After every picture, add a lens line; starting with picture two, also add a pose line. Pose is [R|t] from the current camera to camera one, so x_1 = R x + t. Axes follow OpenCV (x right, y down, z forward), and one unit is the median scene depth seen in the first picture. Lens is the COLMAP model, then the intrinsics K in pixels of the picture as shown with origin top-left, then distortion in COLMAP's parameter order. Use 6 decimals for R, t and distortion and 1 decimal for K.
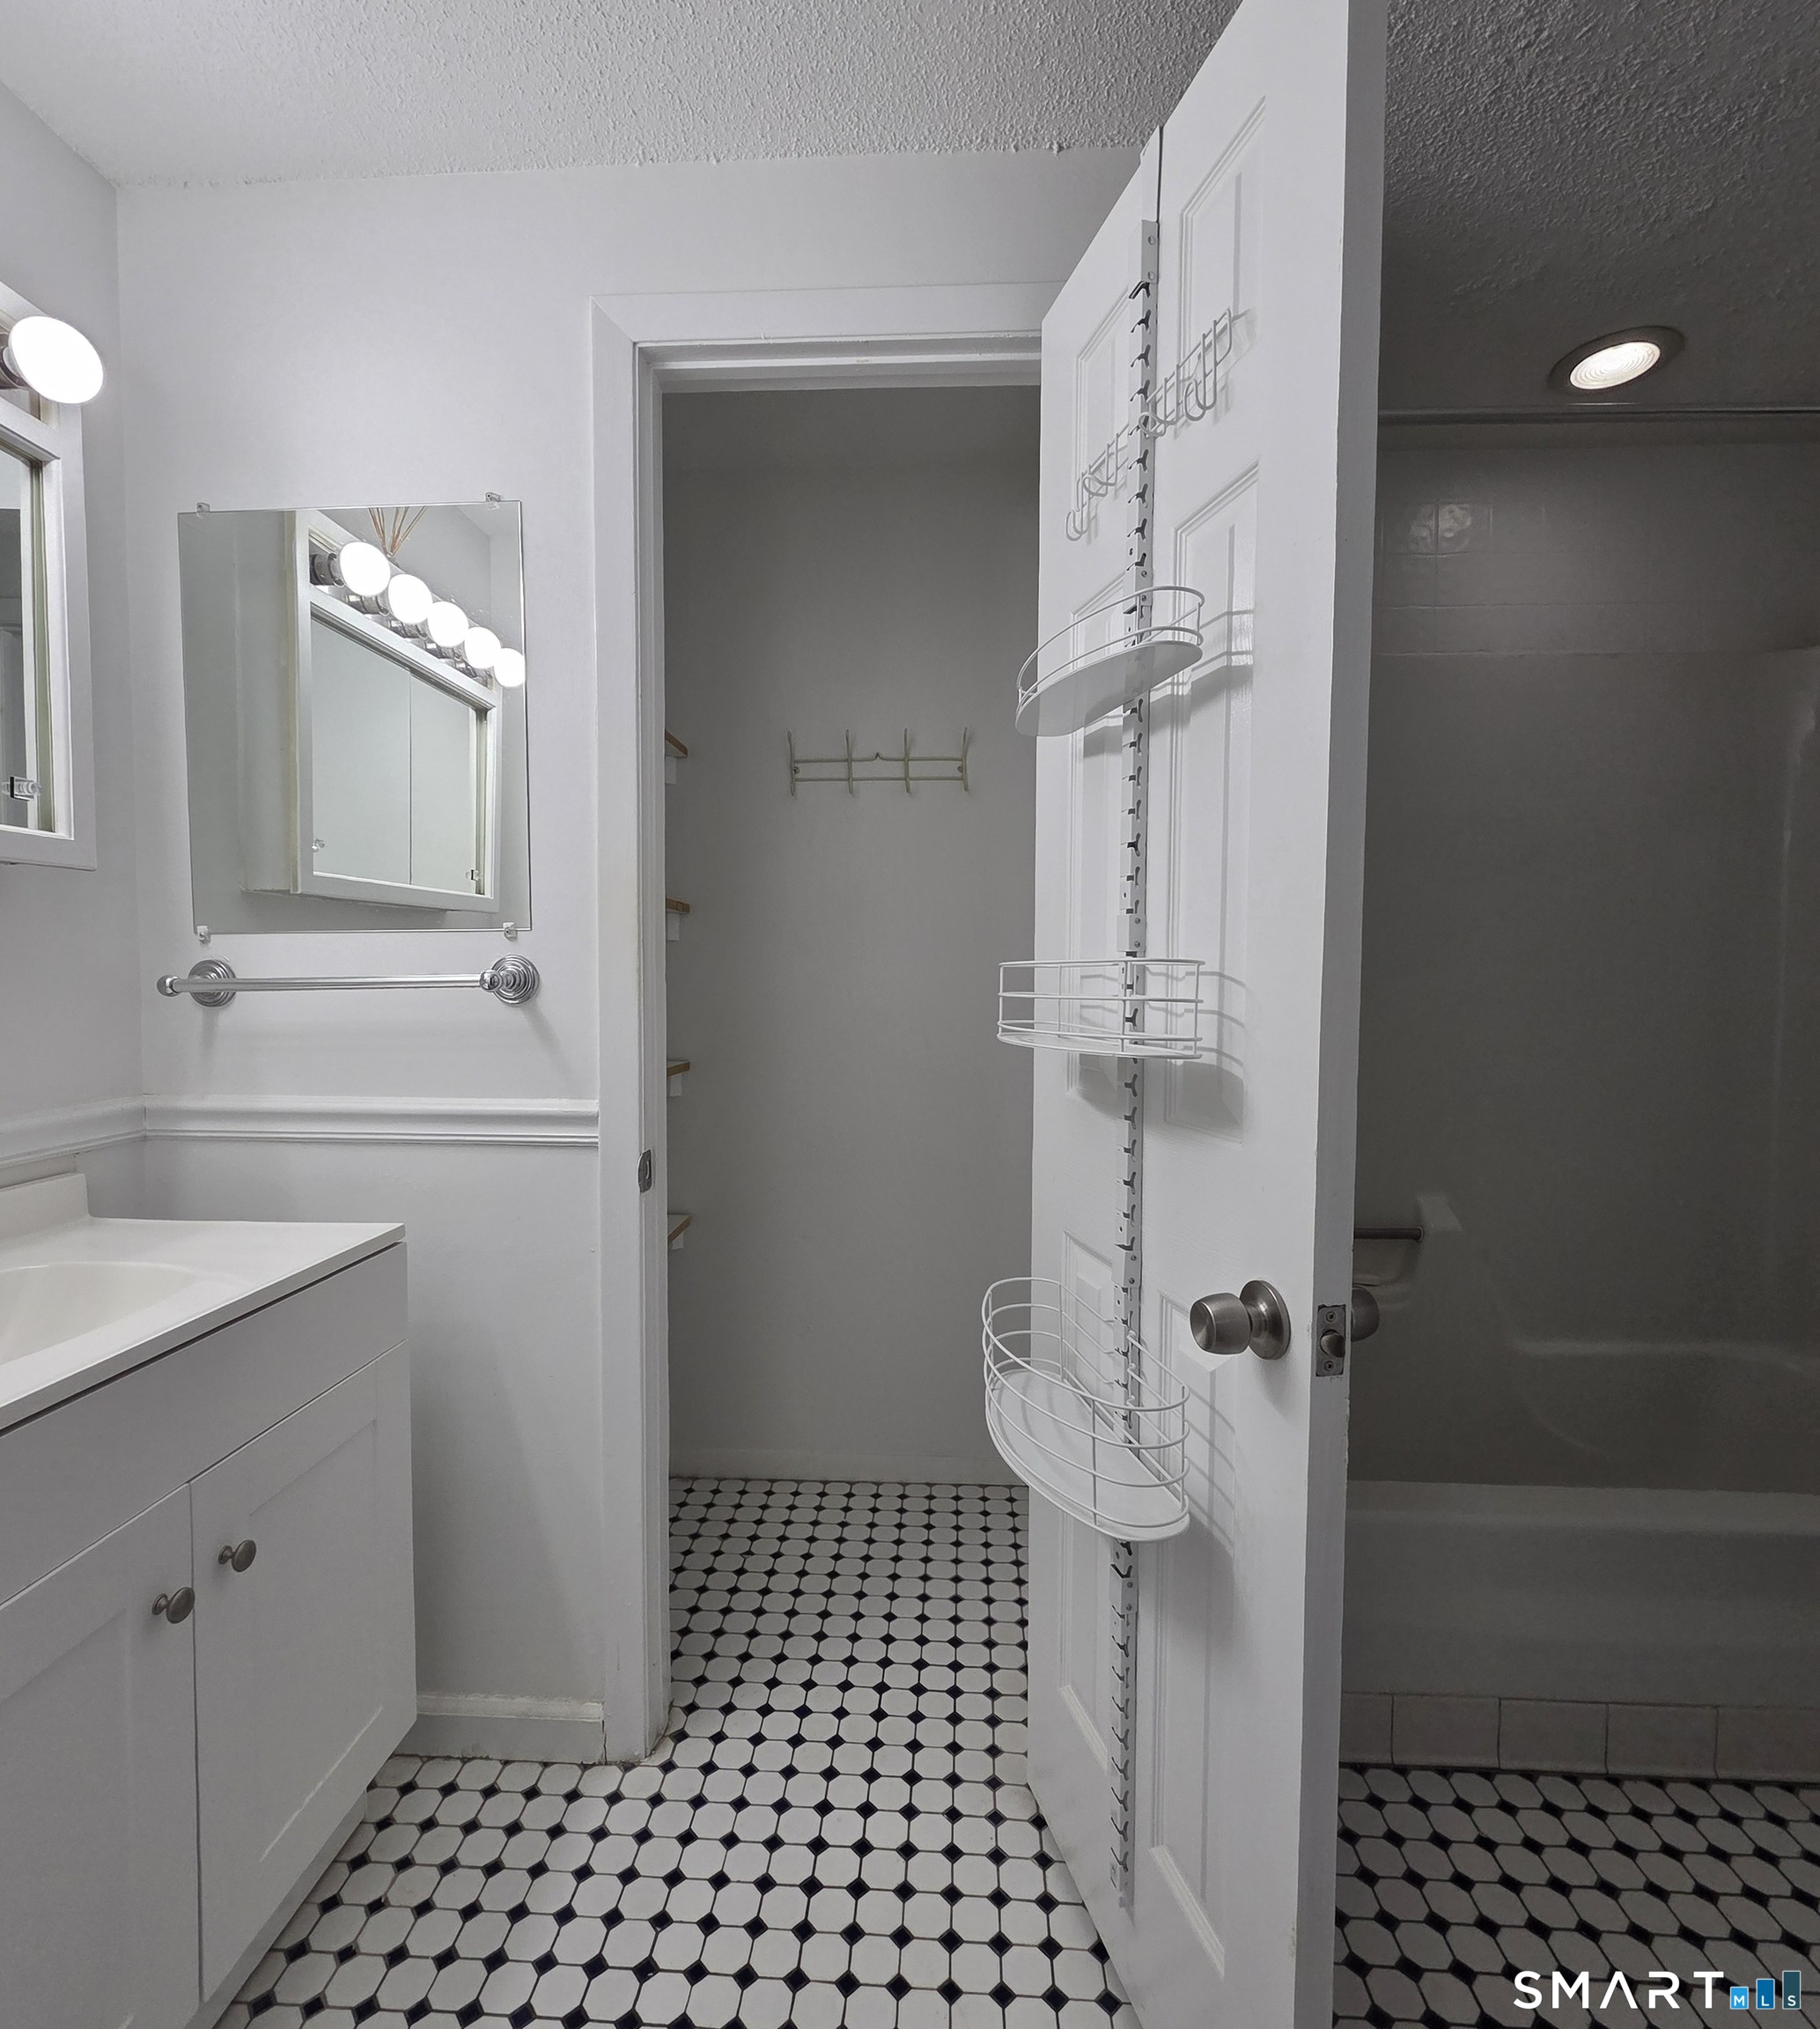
lens RADIAL K [[1019.5, 0, 910.0], [0, 1019.5, 1014.5], [0, 0, 1]] dist [-0.001581, 0.002242]
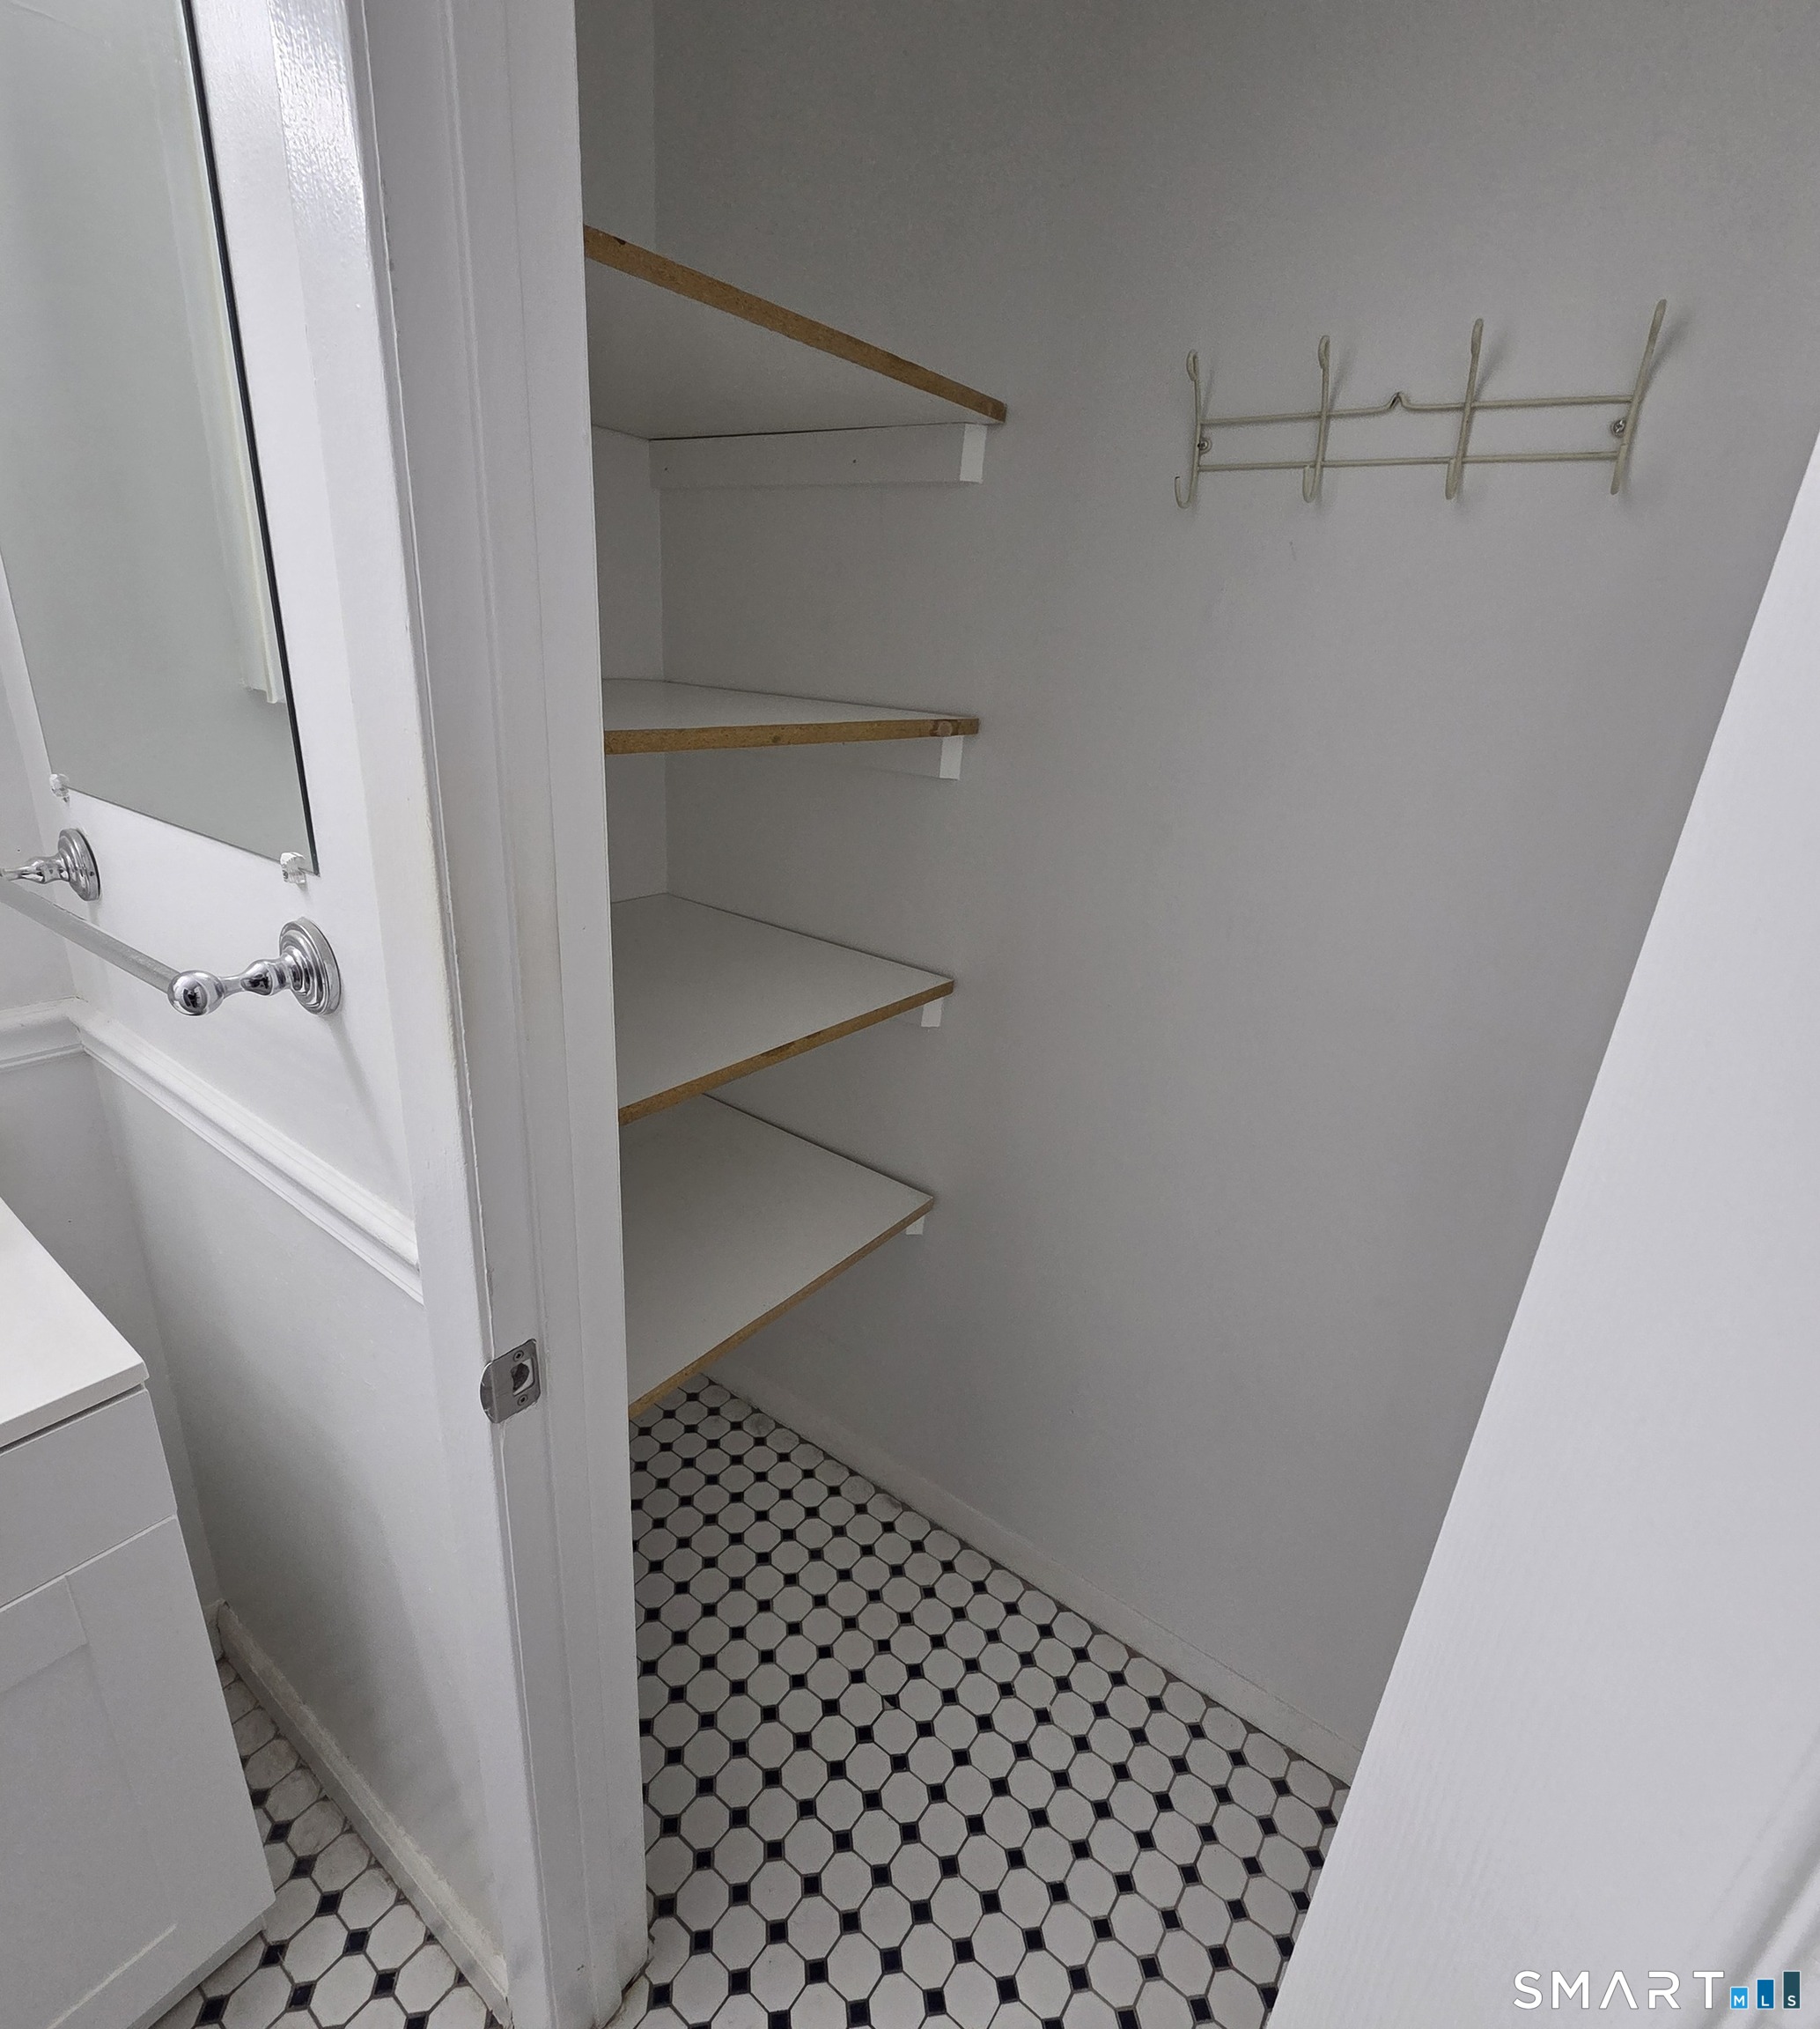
lens RADIAL K [[1011.6, 0, 905.8], [0, 1011.6, 1021.1], [0, 0, 1]] dist [0.002745, 0.000744]
pose [[0.838697, 0.246138, -0.485802, 0.065719], [-0.089331, 0.942132, 0.323122, -0.129071], [0.537222, -0.227605, 0.812151, 0.489922]]
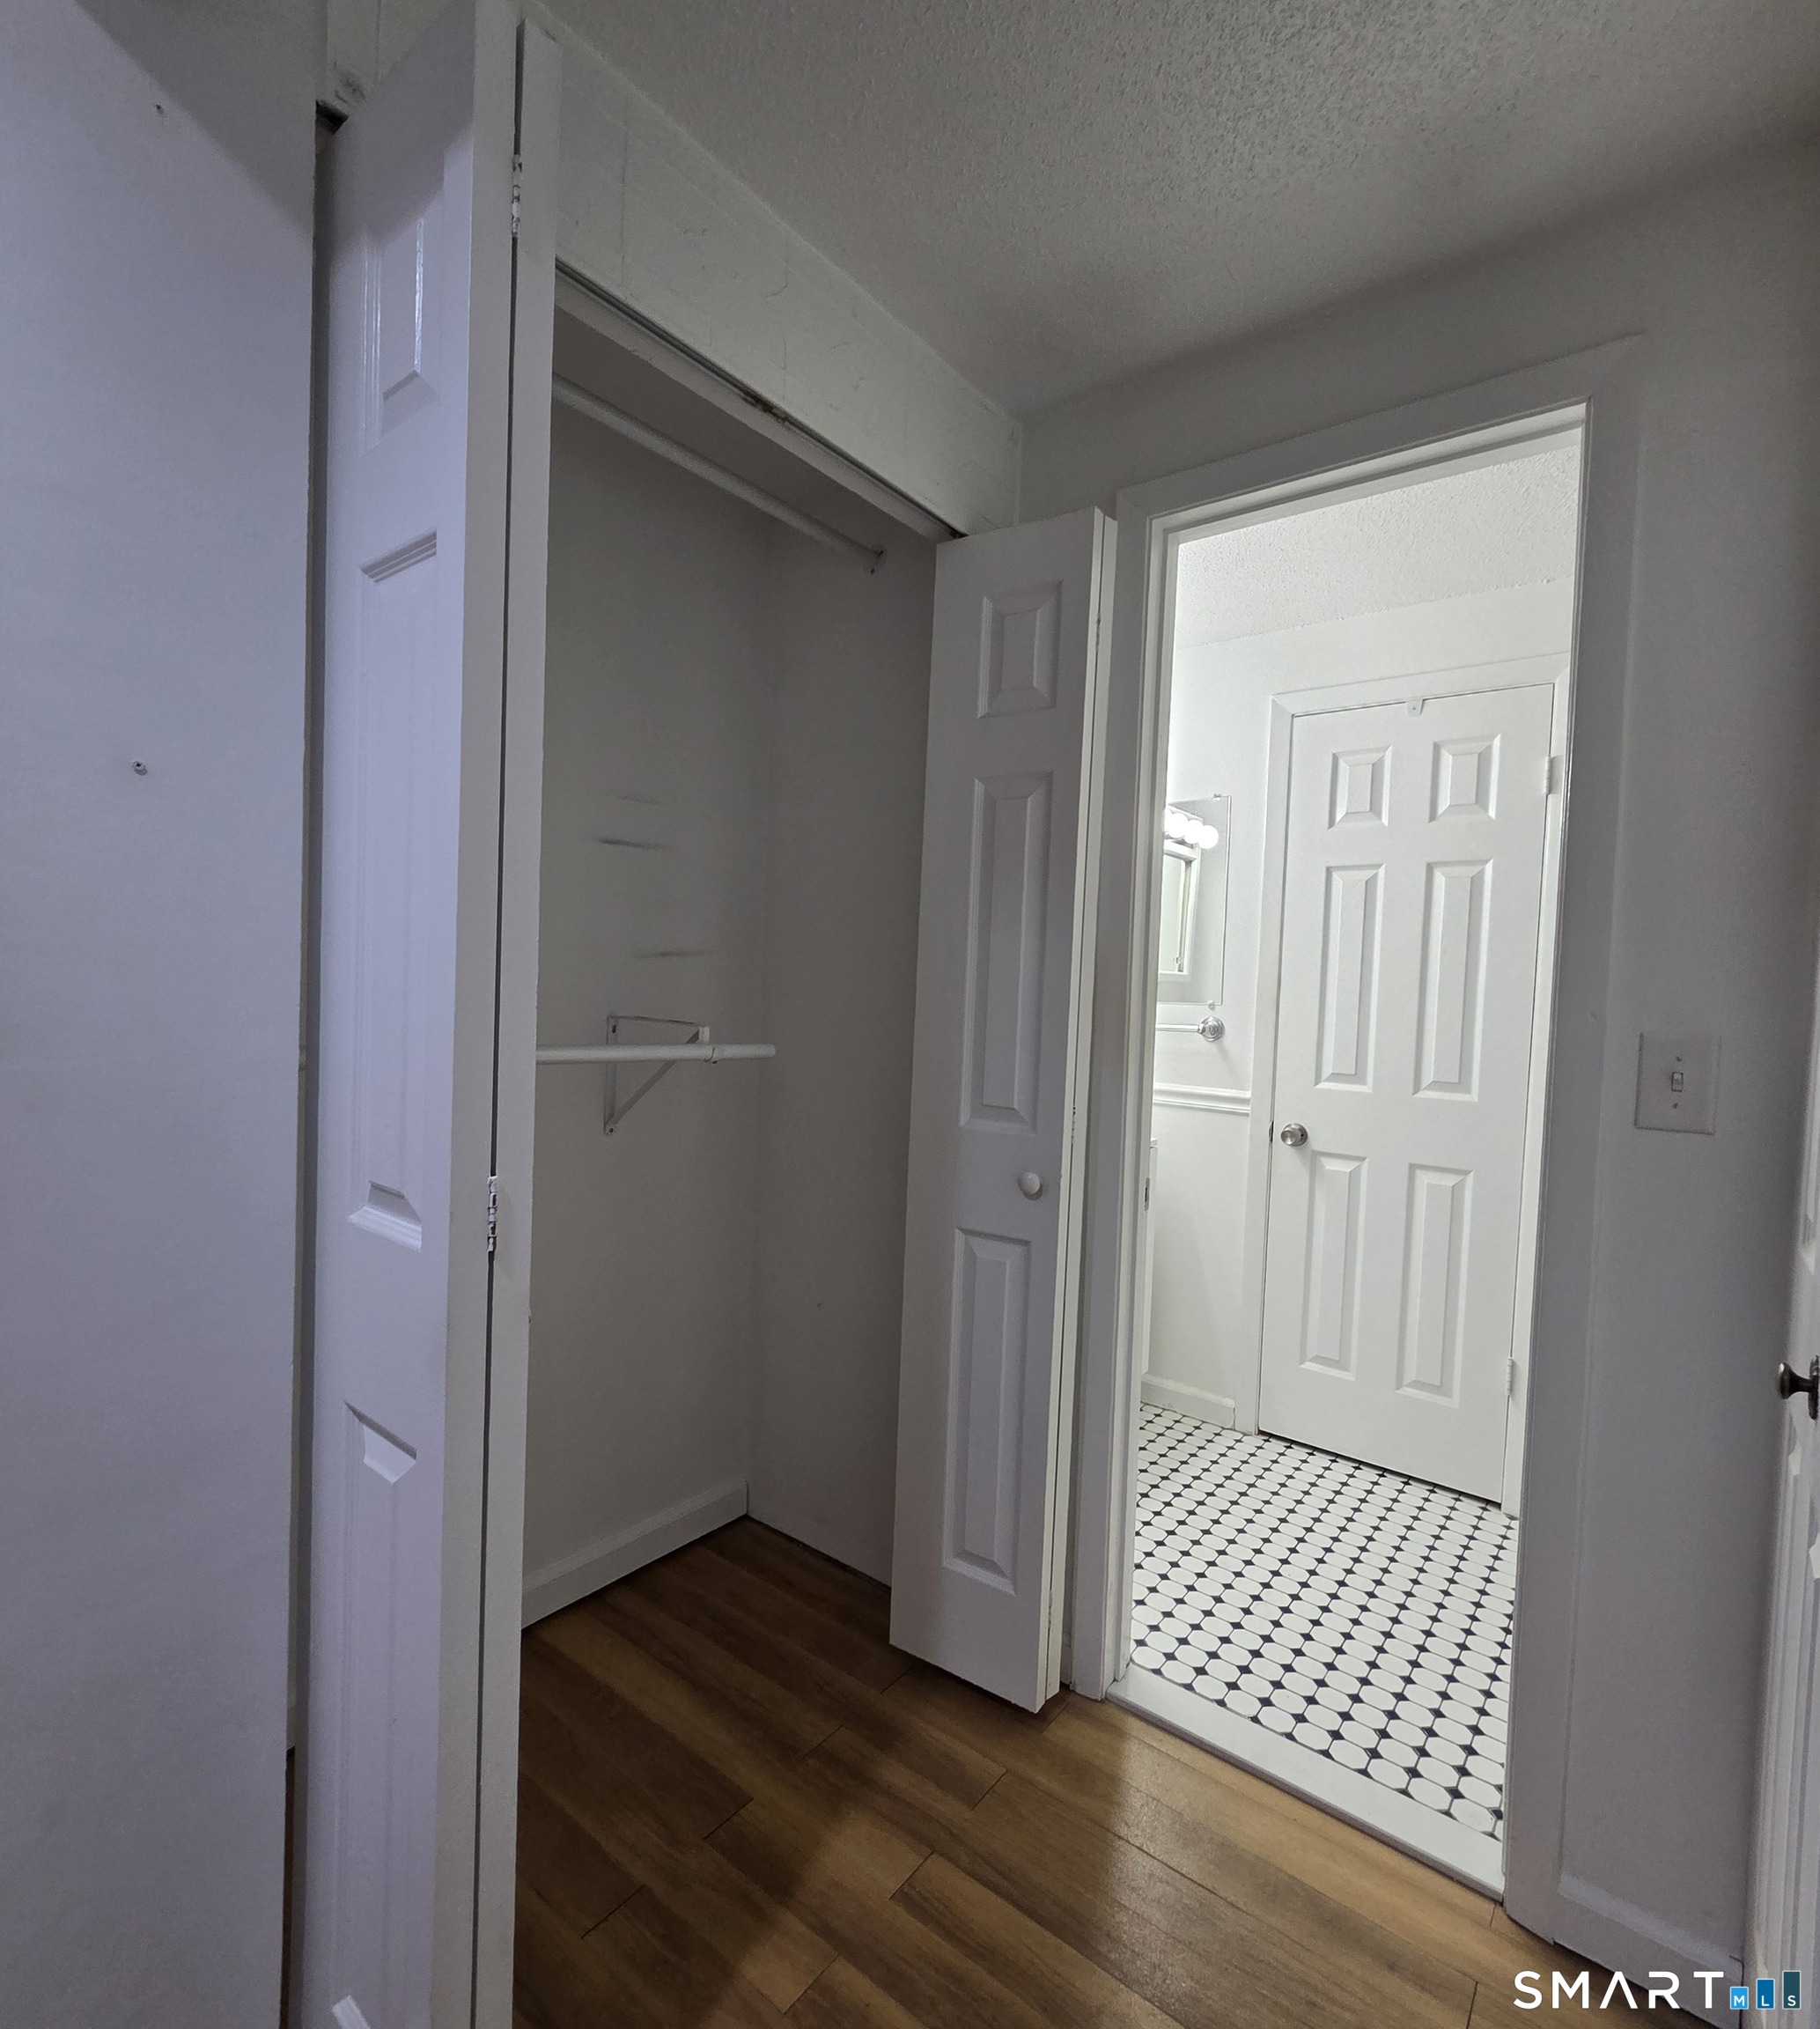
lens RADIAL K [[1011.6, 0, 905.8], [0, 1011.6, 1021.1], [0, 0, 1]] dist [0.002745, 0.000744]
pose [[0.818289, 0.047752, -0.572819, 0.167381], [-0.062398, 0.998034, -0.005938, 0.000320], [0.571409, 0.040602, 0.819660, -0.630109]]
